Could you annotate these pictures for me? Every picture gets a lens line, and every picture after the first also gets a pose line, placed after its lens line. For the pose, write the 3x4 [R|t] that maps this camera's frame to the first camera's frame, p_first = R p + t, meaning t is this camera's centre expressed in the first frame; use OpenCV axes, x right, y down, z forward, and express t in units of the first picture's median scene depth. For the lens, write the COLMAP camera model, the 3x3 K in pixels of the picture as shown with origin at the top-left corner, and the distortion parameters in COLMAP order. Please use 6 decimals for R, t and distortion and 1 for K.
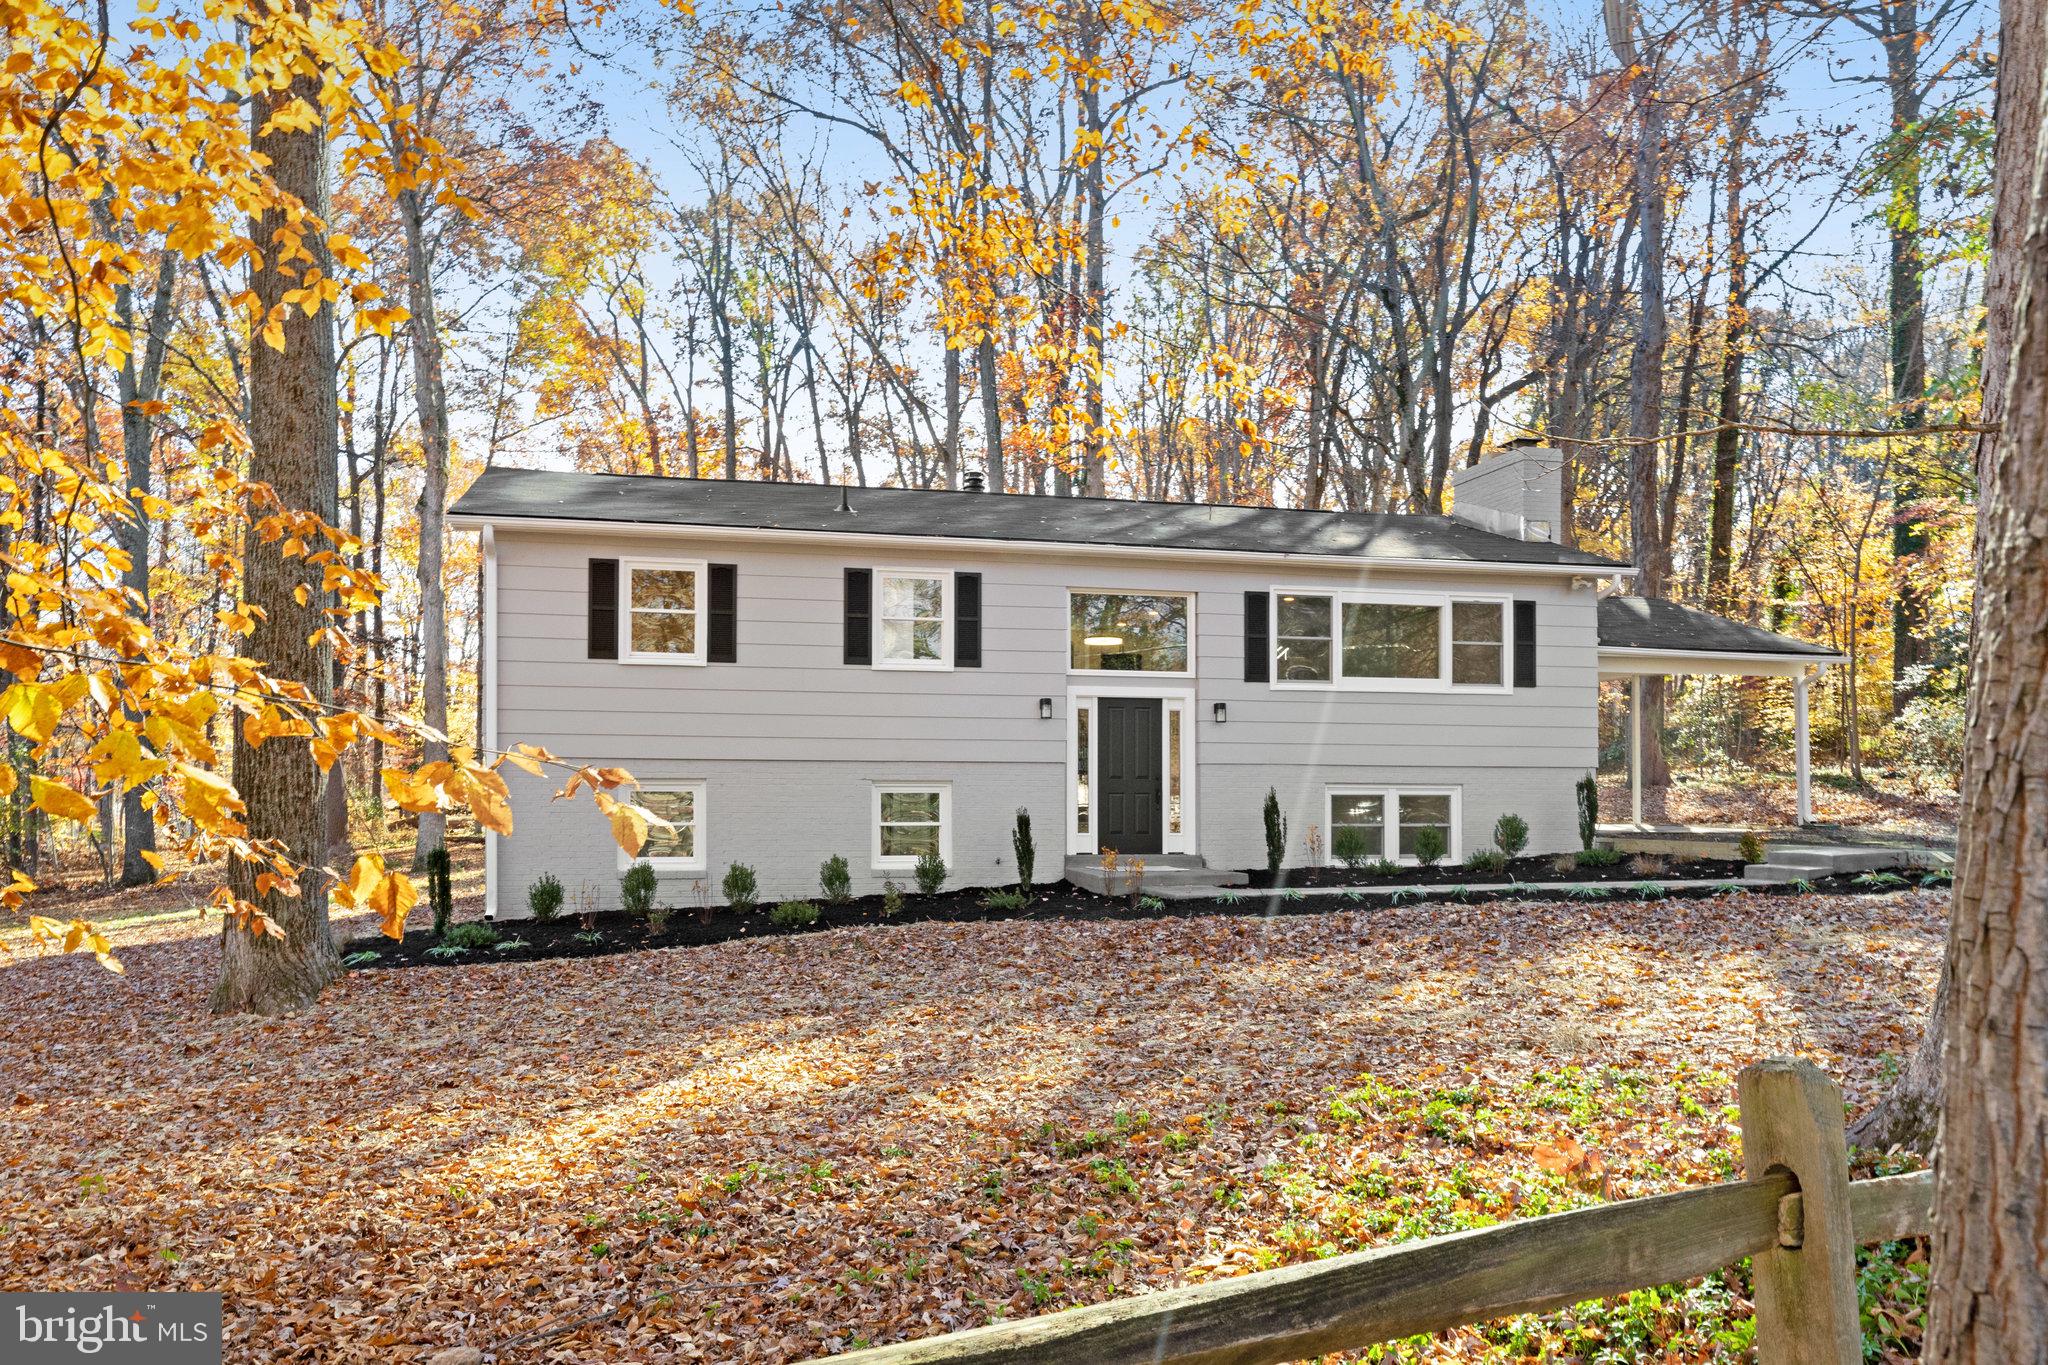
lens RADIAL K [[1478.4, 0, 995.2], [0, 1478.4, 762.6], [0, 0, 1]] dist [-0.004749, -0.000609]
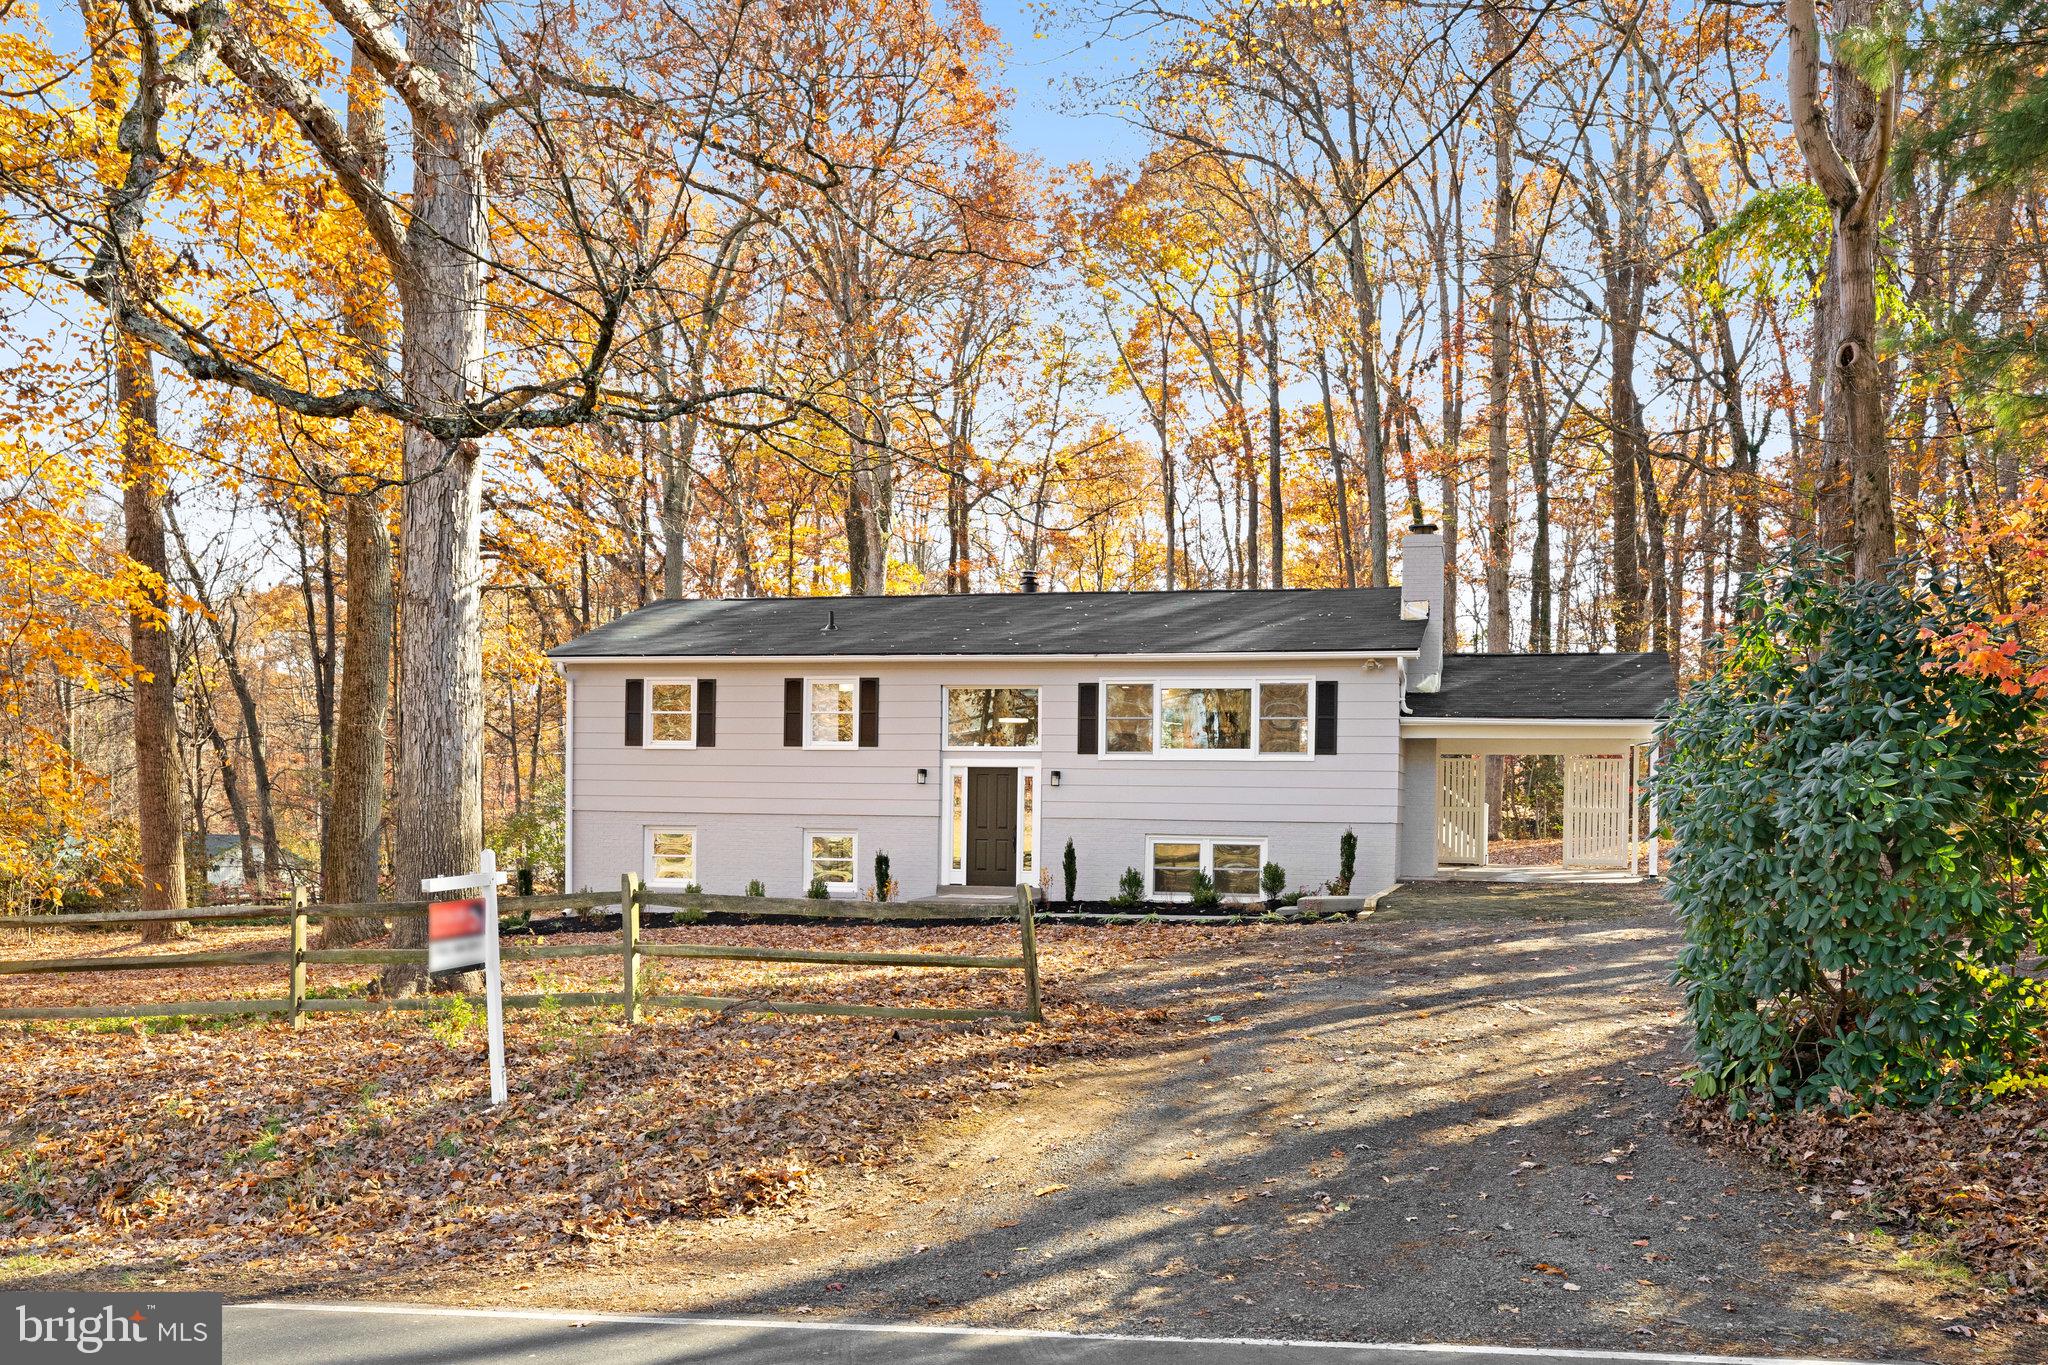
lens RADIAL K [[1860.5, 0, 1029.5], [0, 1860.5, 831.7], [0, 0, 1]] dist [0.018050, 0.000000]
pose [[0.880836, 0.014974, -0.473184, 0.910521], [0.000088, 0.999495, 0.031792, -0.039448], [0.473421, -0.028045, 0.880390, -0.447032]]
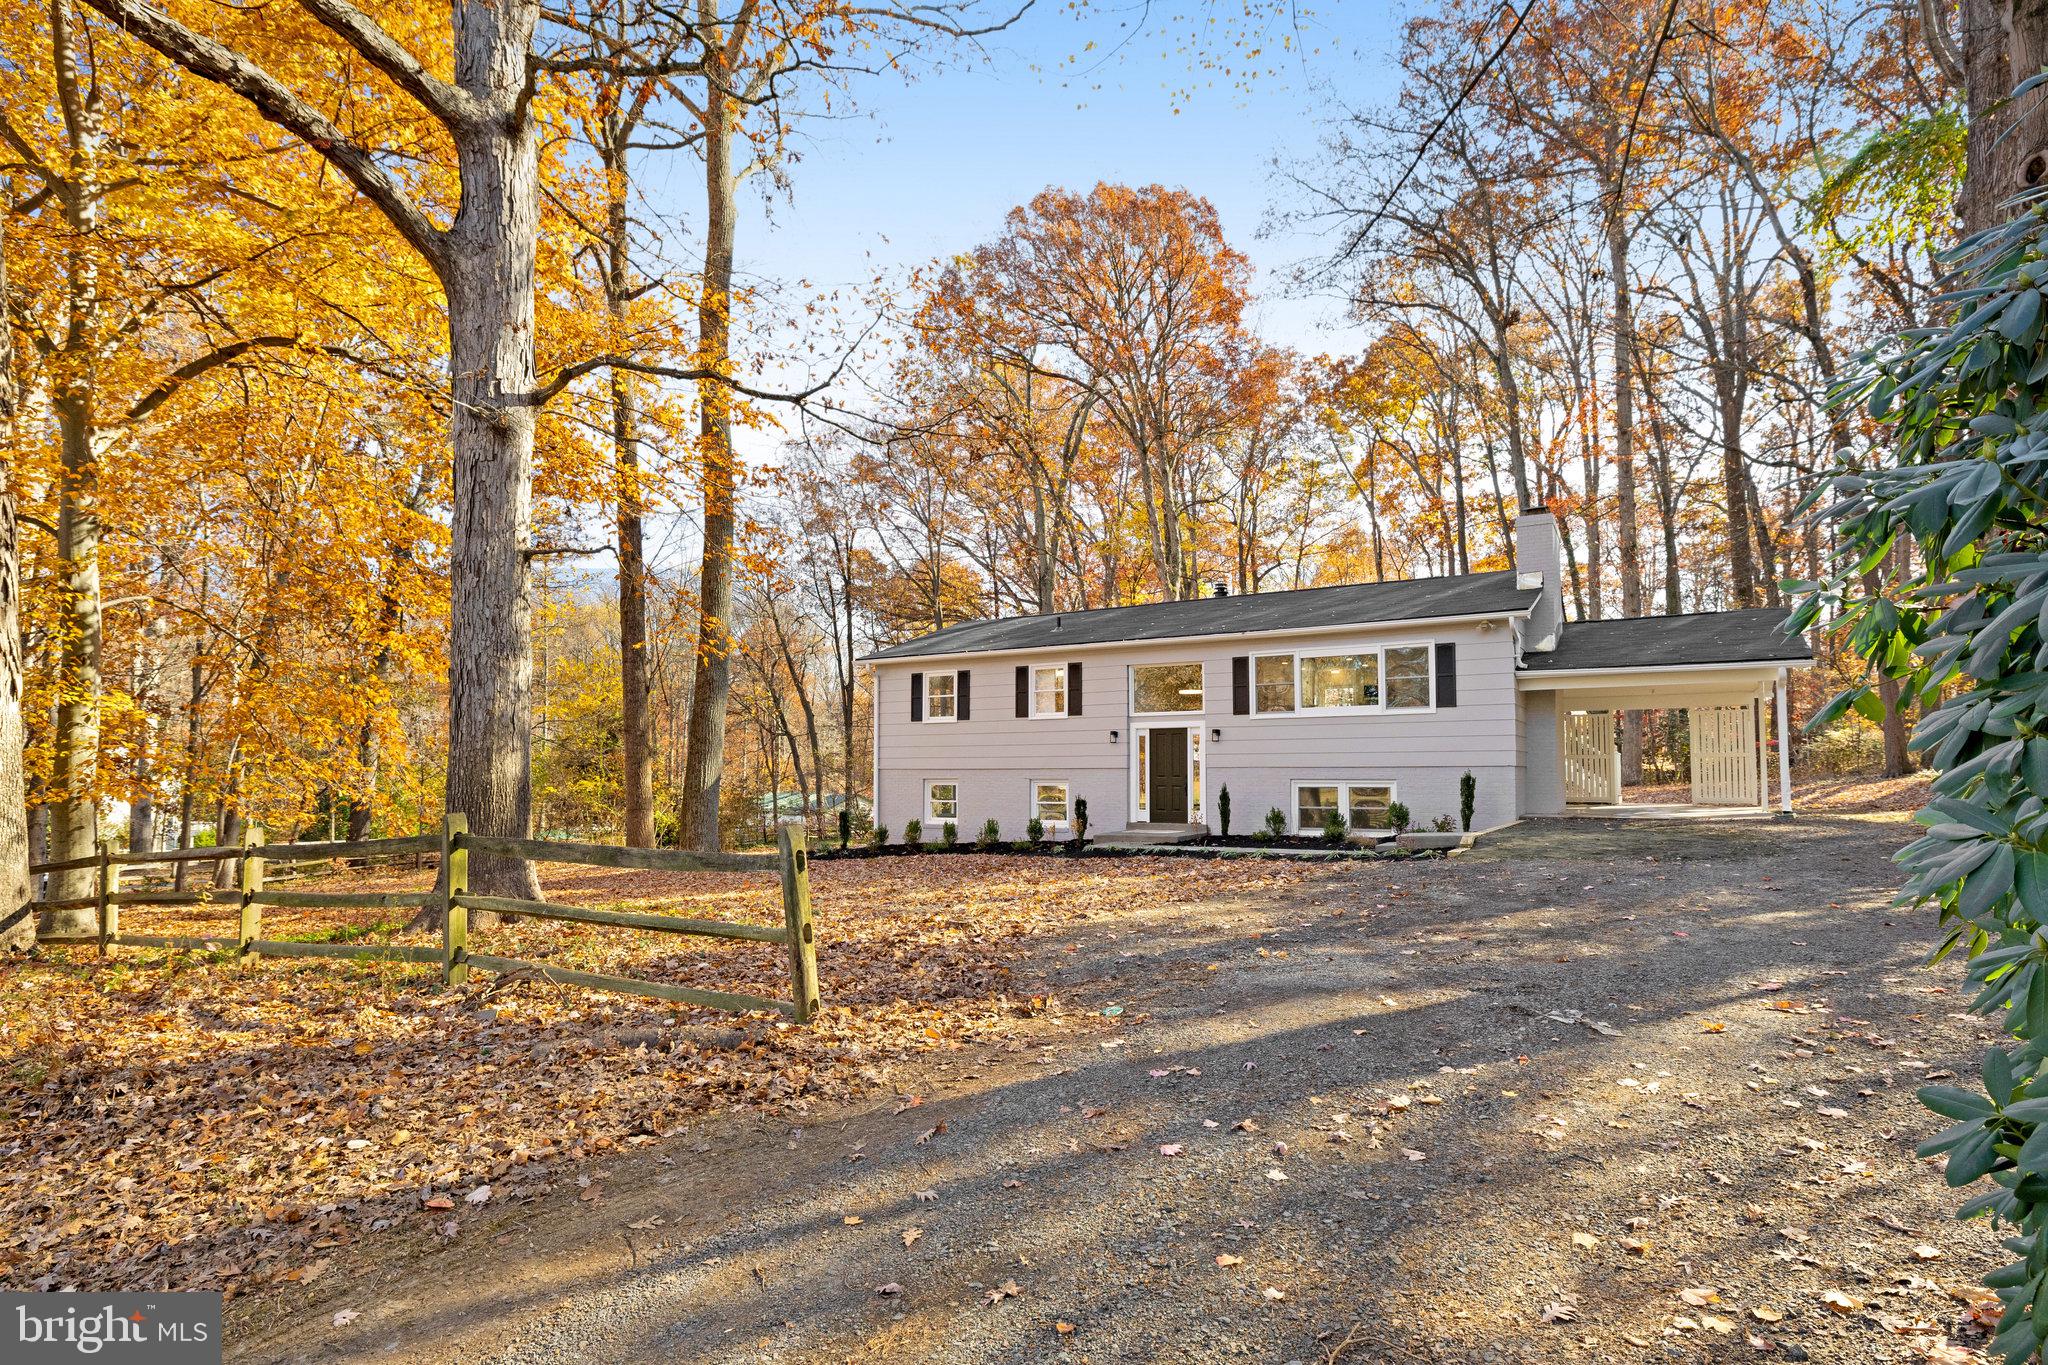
lens RADIAL K [[1054.5, 0, 1017.6], [0, 1054.5, 726.7], [0, 0, 1]] dist [-0.001342, 0.004843]
pose [[0.702603, -0.037034, -0.710618, 0.817689], [0.020836, 0.999287, -0.031477, -0.012029], [0.711277, 0.007309, 0.702874, 0.050118]]
